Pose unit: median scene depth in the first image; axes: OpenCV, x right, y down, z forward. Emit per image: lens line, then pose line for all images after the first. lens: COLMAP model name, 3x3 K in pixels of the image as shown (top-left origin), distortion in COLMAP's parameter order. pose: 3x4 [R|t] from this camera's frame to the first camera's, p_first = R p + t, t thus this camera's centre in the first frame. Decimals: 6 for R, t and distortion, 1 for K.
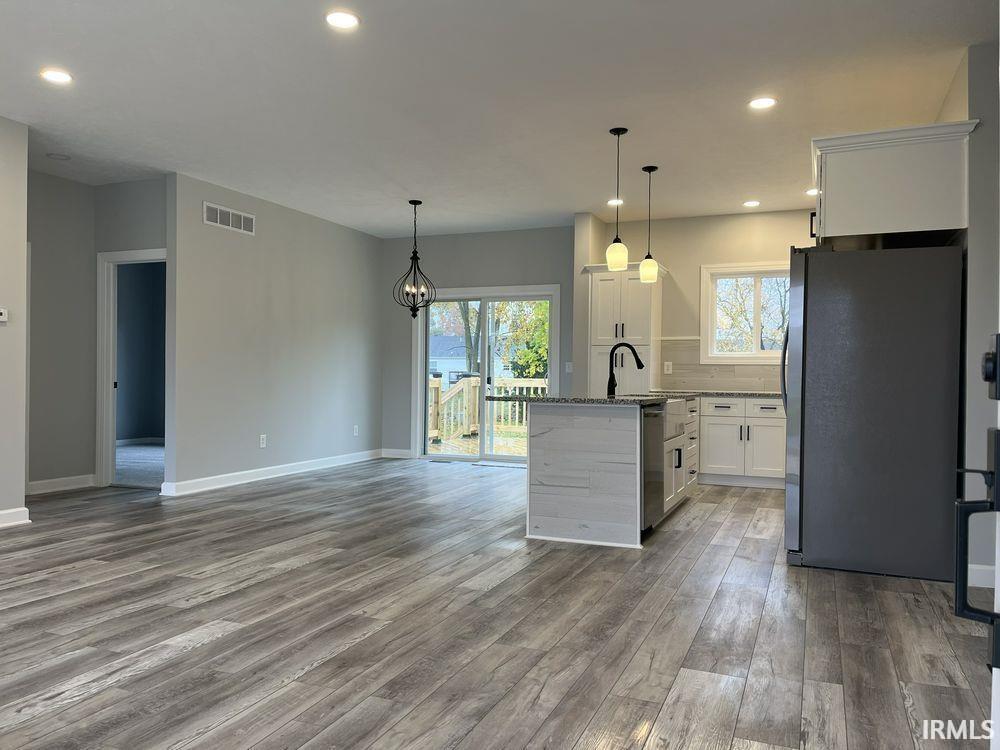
lens RADIAL K [[757.7, 0, 501.0], [0, 757.7, 378.6], [0, 0, 1]] dist [0.047103, -0.037616]
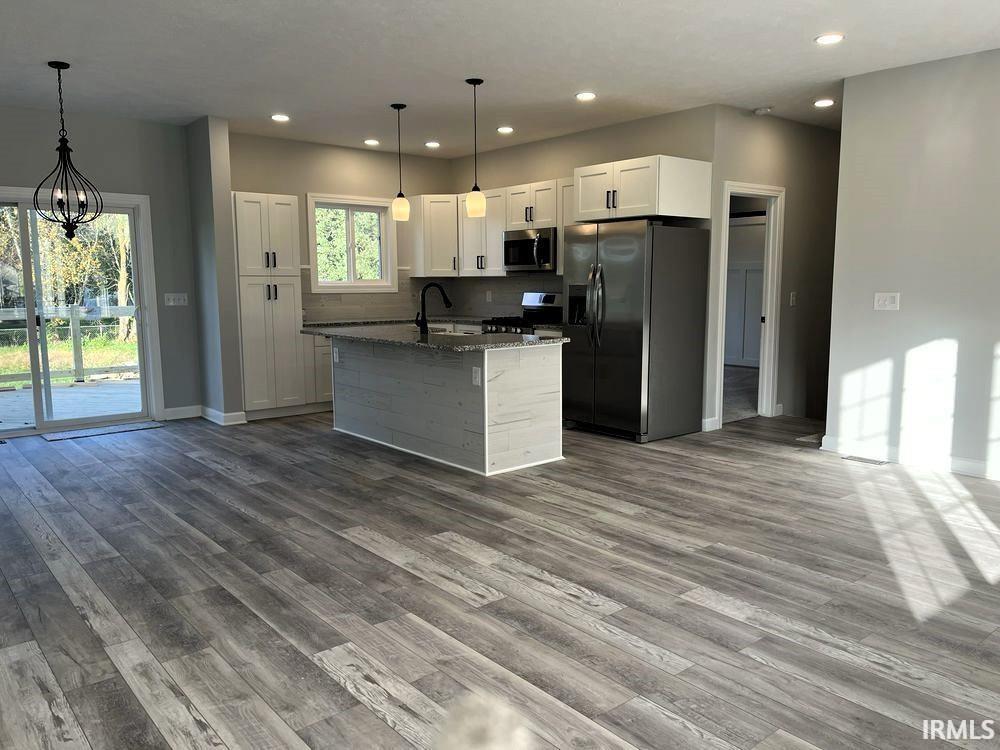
lens RADIAL K [[757.7, 0, 509.4], [0, 757.7, 374.3], [0, 0, 1]] dist [0.047103, -0.037616]
pose [[0.454882, -0.121122, 0.882277, -1.154431], [0.010893, 0.991390, 0.130485, -0.090975], [-0.890485, -0.049745, 0.452285, 0.669174]]
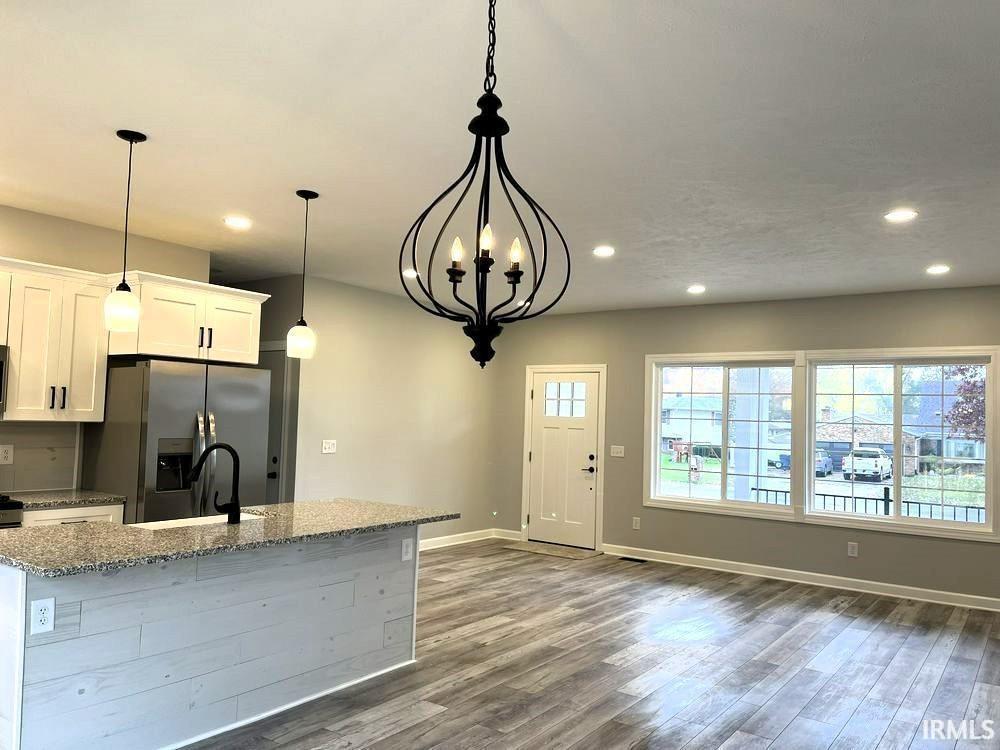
lens RADIAL K [[757.7, 0, 501.6], [0, 757.7, 373.6], [0, 0, 1]] dist [0.047103, -0.037616]
pose [[-0.973680, -0.027352, 0.226271, -0.365138], [-0.040199, 0.997819, -0.052363, -0.133081], [-0.224345, -0.060080, -0.972656, 2.549314]]
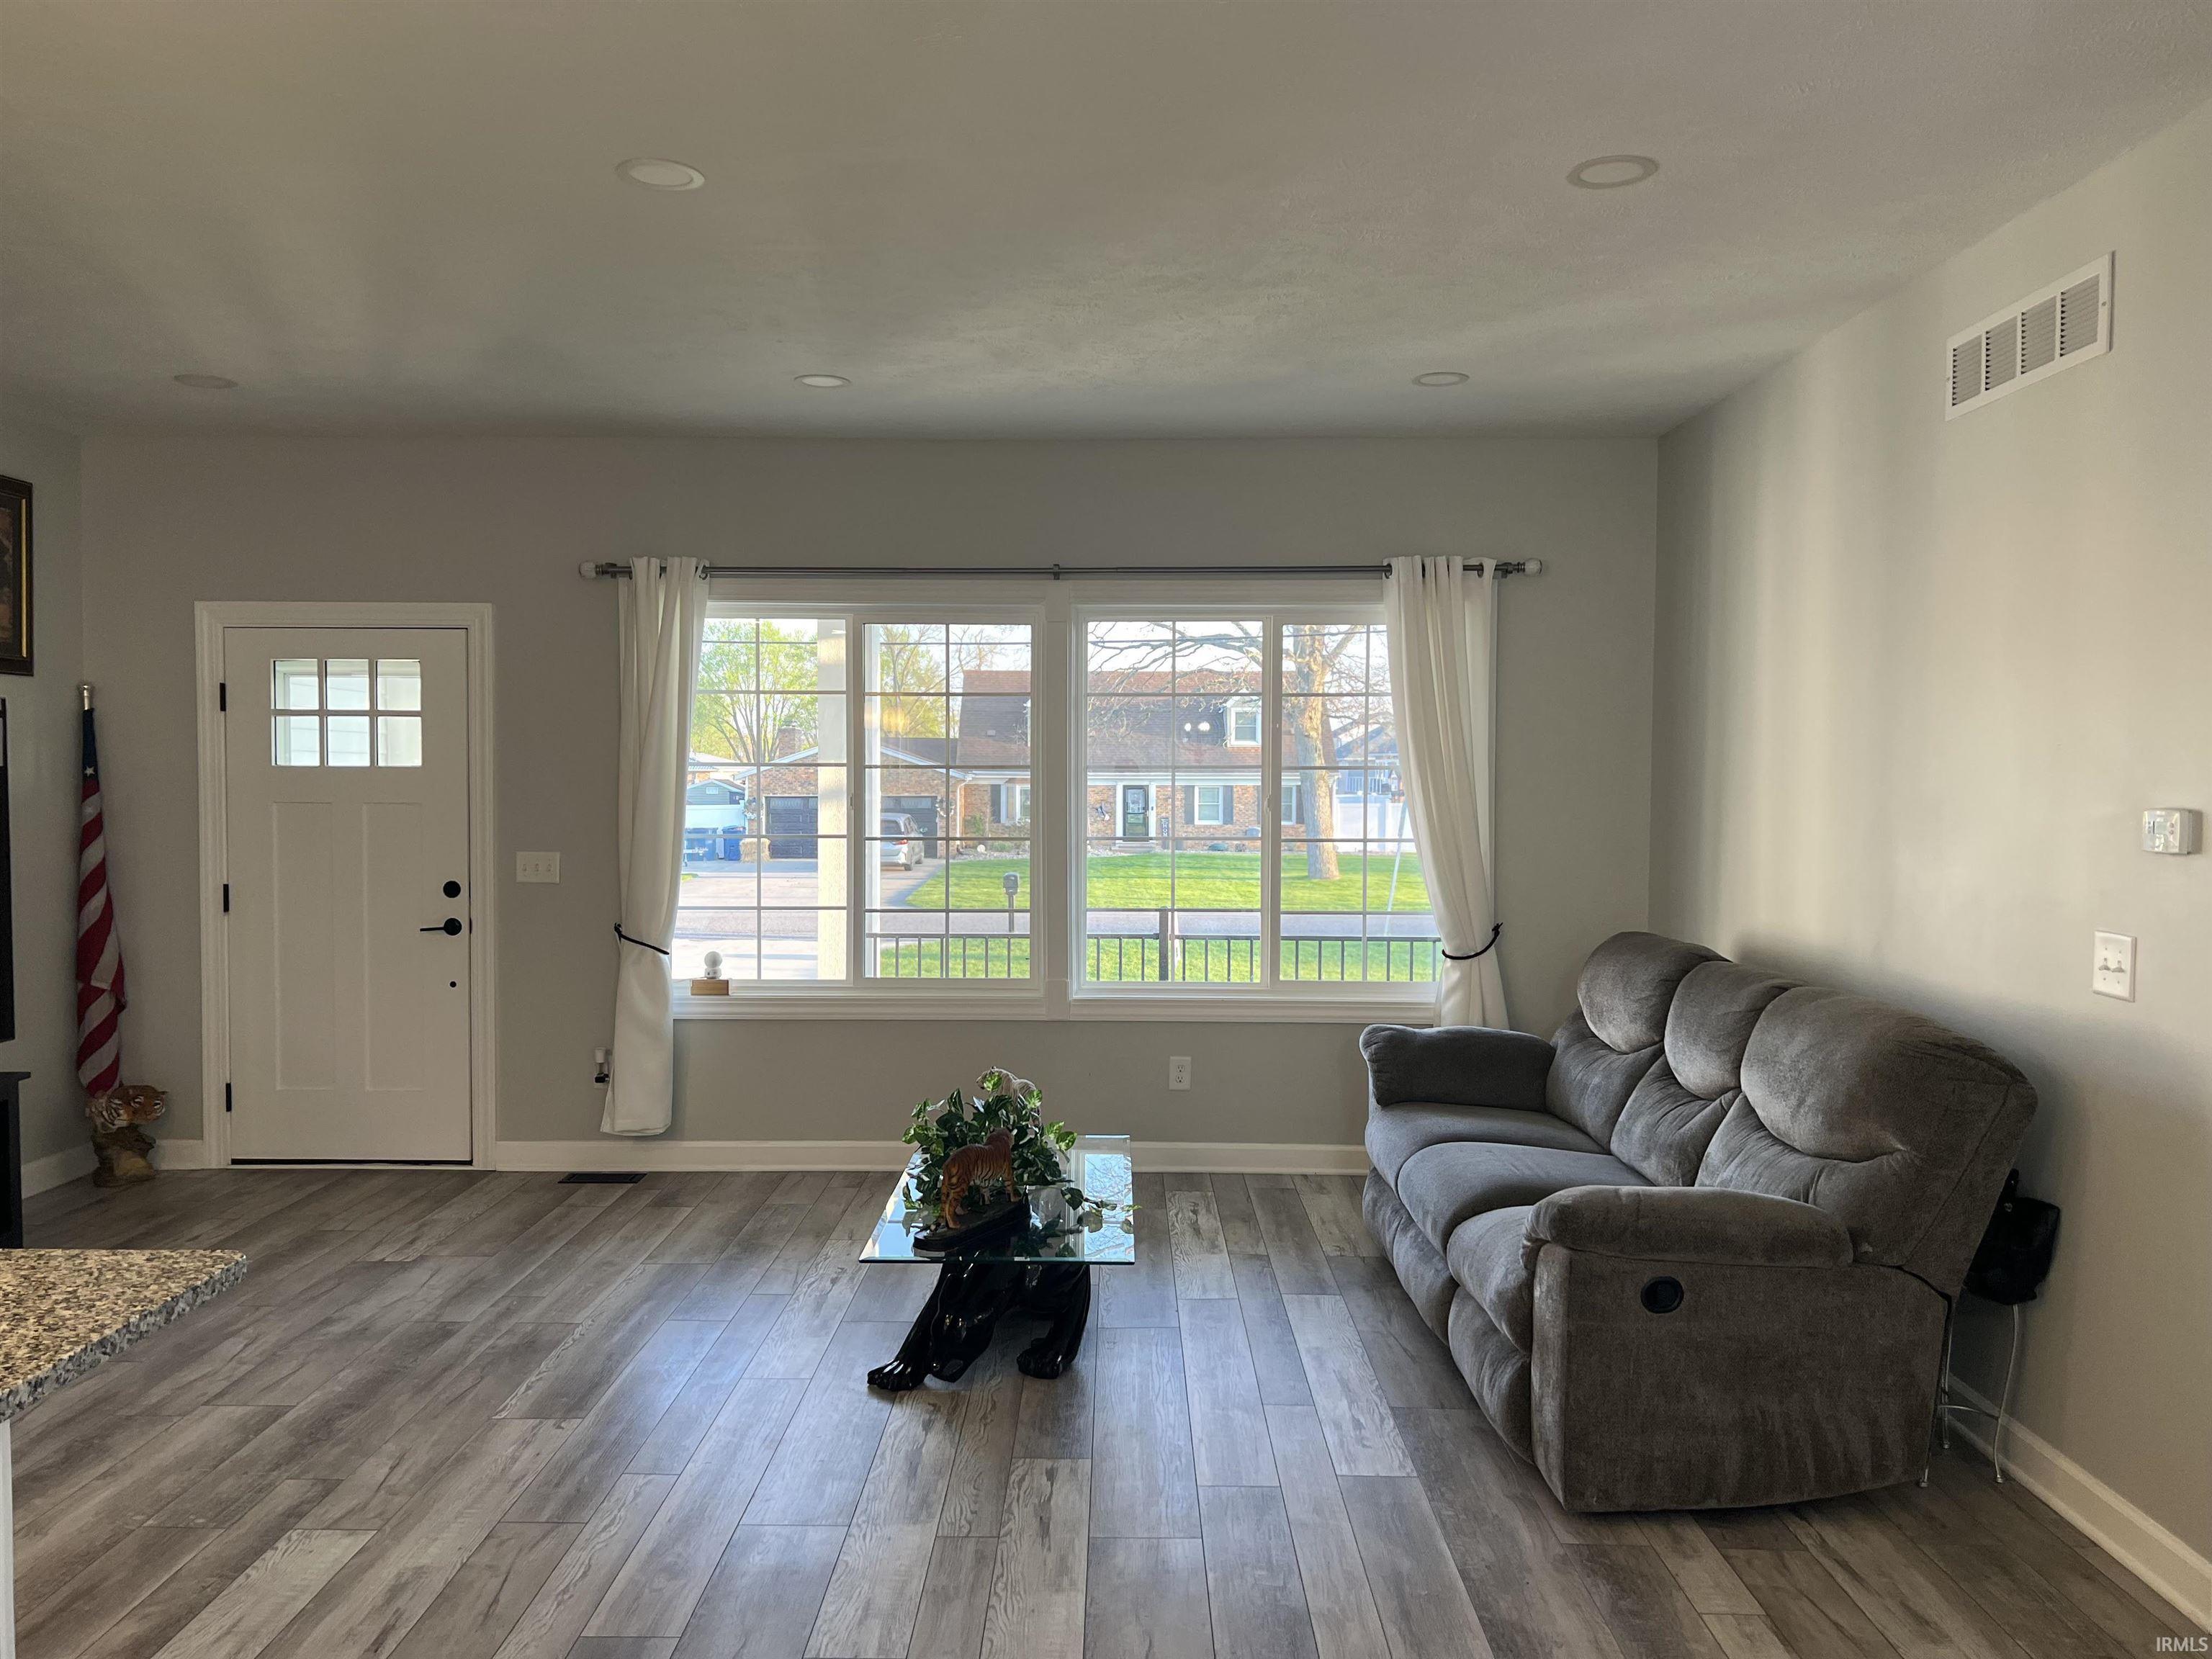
lens RADIAL K [[1676.0, 0, 1084.5], [0, 1676.0, 820.1], [0, 0, 1]] dist [0.047103, -0.037616]
pose [[-0.931673, 0.000630, -0.363298, -0.084683], [-0.011431, 0.999453, 0.031047, -0.138513], [0.363118, 0.033079, -0.931156, 1.999968]]
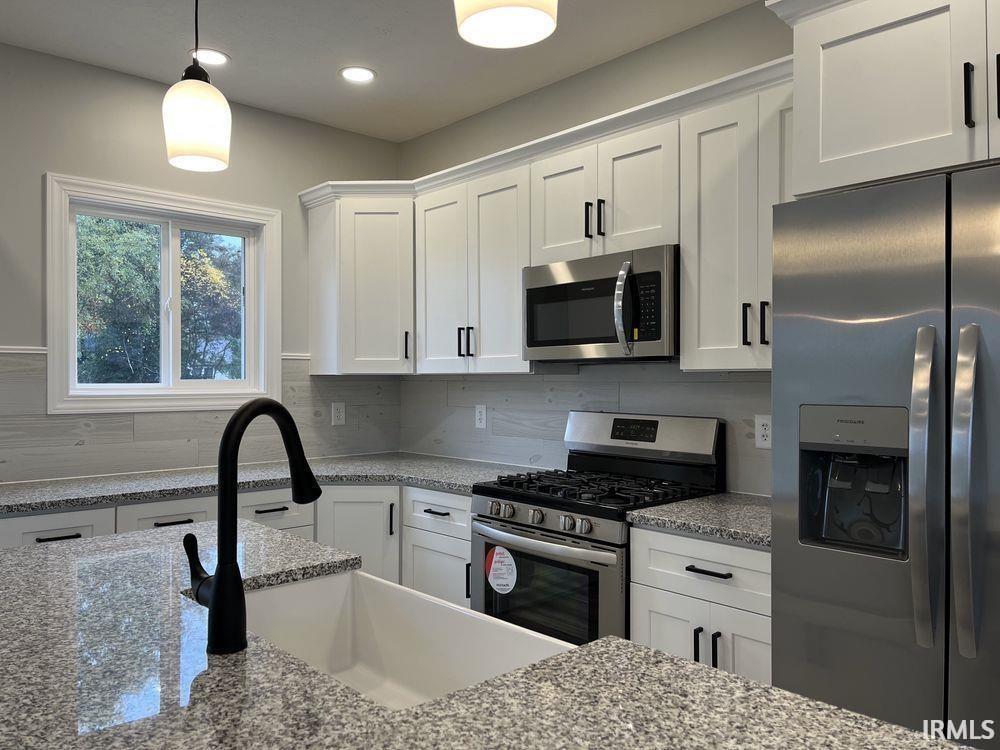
lens RADIAL K [[757.7, 0, 498.4], [0, 757.7, 380.0], [0, 0, 1]] dist [0.047103, -0.037616]
pose [[0.414881, -0.011410, 0.909804, -0.026814], [0.007310, 0.999931, 0.009207, -0.087178], [-0.909846, 0.002830, 0.414936, 1.343800]]
